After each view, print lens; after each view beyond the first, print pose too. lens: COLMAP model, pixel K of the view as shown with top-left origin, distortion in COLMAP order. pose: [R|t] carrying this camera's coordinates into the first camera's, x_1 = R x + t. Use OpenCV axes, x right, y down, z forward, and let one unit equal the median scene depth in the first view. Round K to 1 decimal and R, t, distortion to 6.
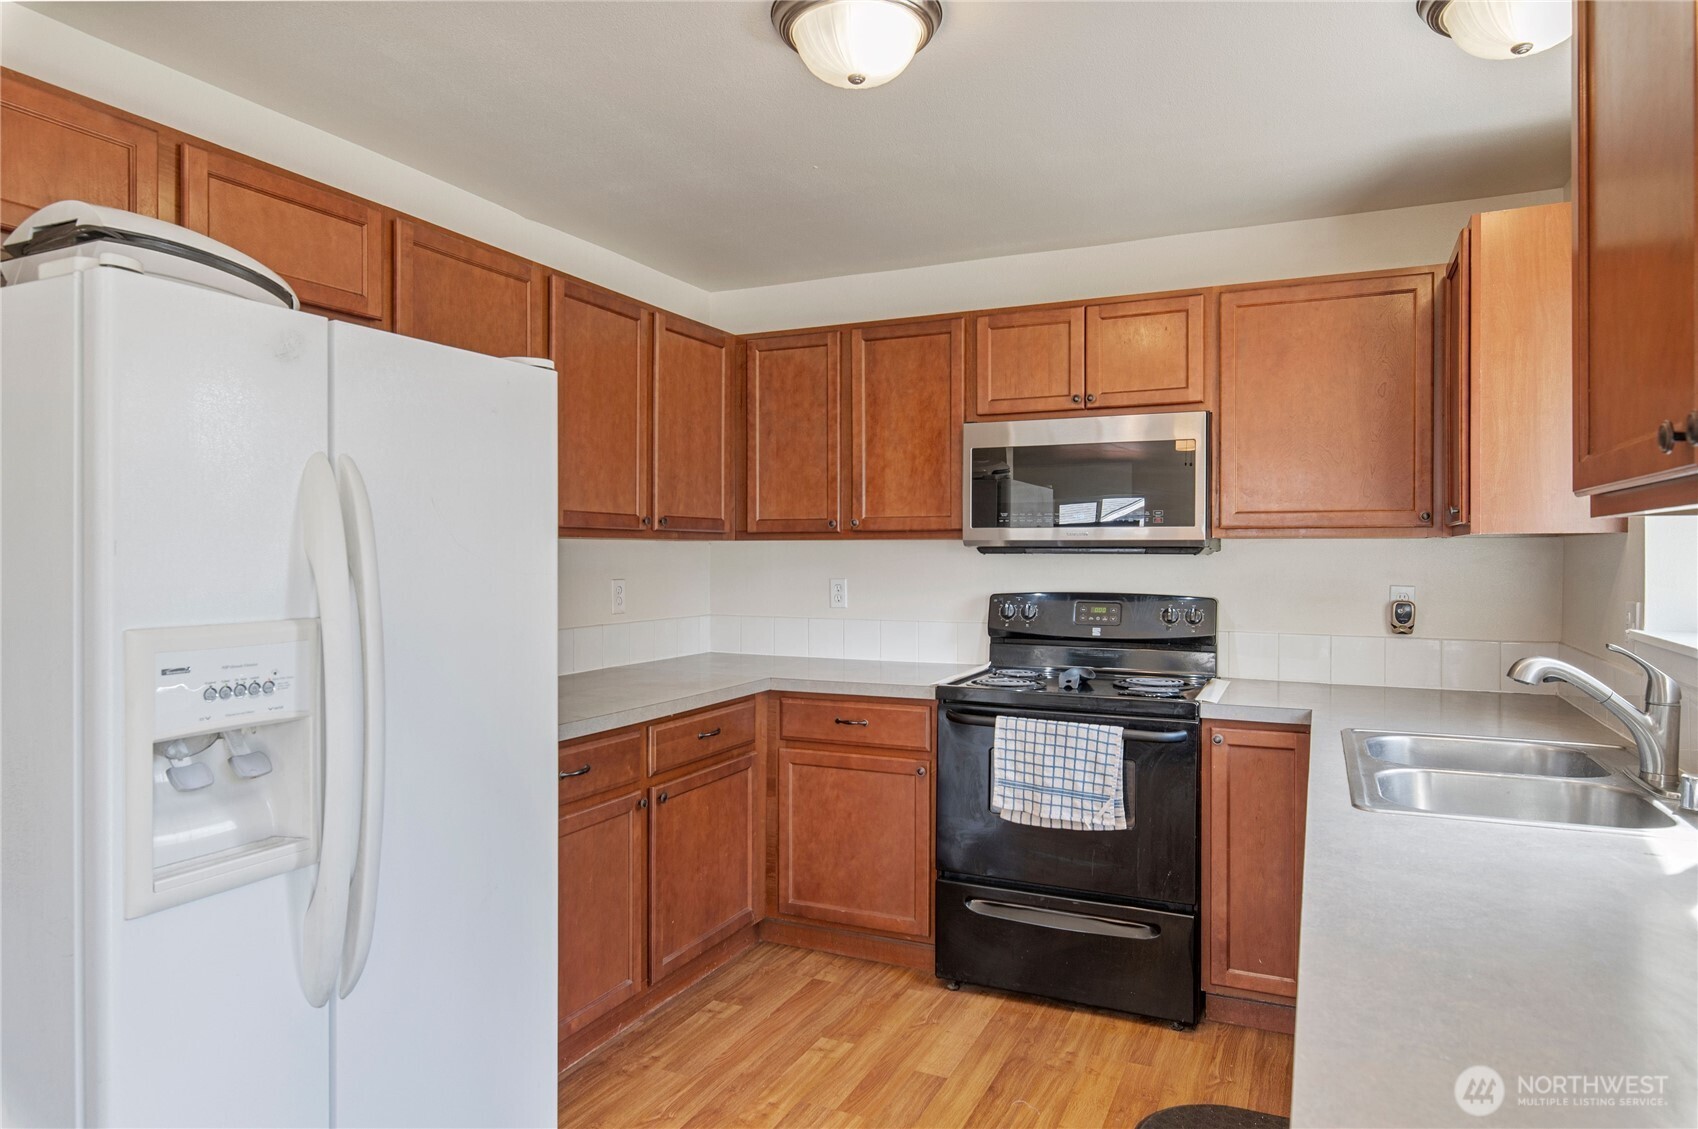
lens RADIAL K [[1033.6, 0, 849.8], [0, 1033.6, 560.2], [0, 0, 1]] dist [0.001623, 0.000424]
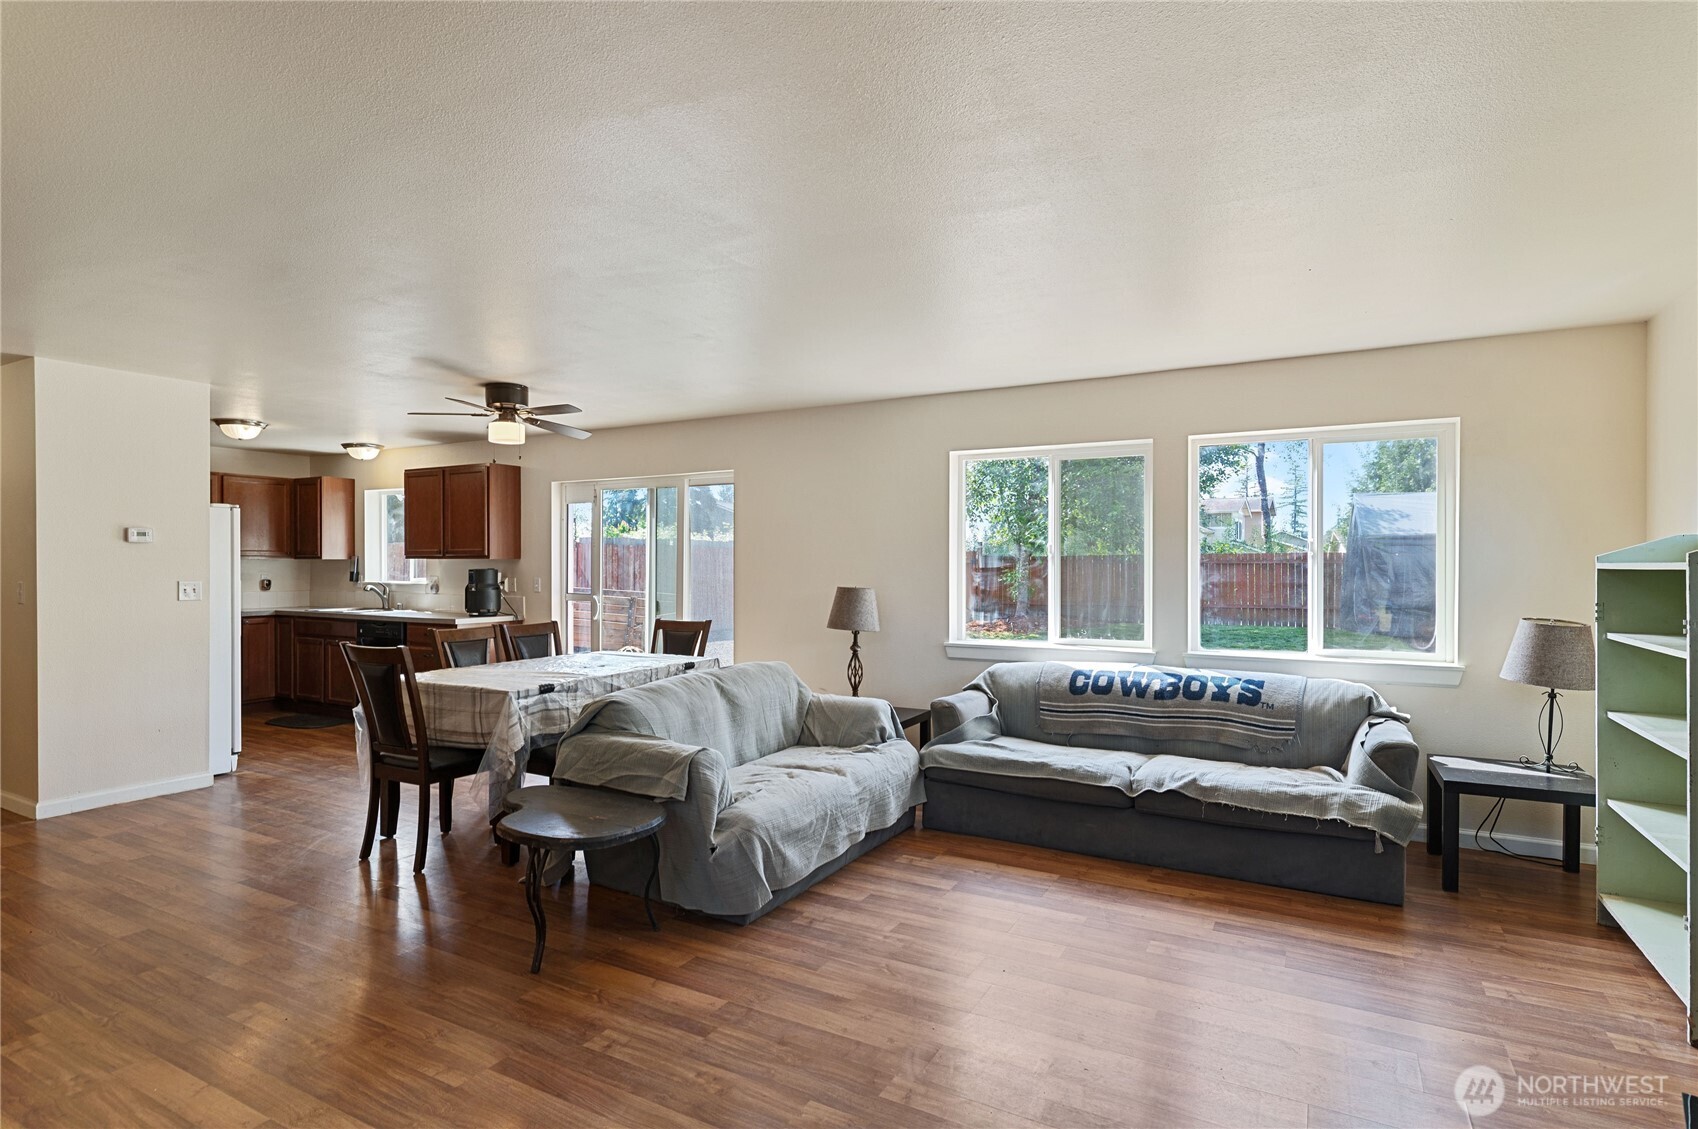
lens RADIAL K [[866.7, 0, 850.7], [0, 866.7, 568.7], [0, 0, 1]] dist [0.004093, 0.000104]
pose [[0.067507, -0.005391, 0.997704, -2.062077], [0.005740, 0.999971, 0.005015, 0.003986], [-0.997702, 0.005388, 0.067536, -0.982030]]
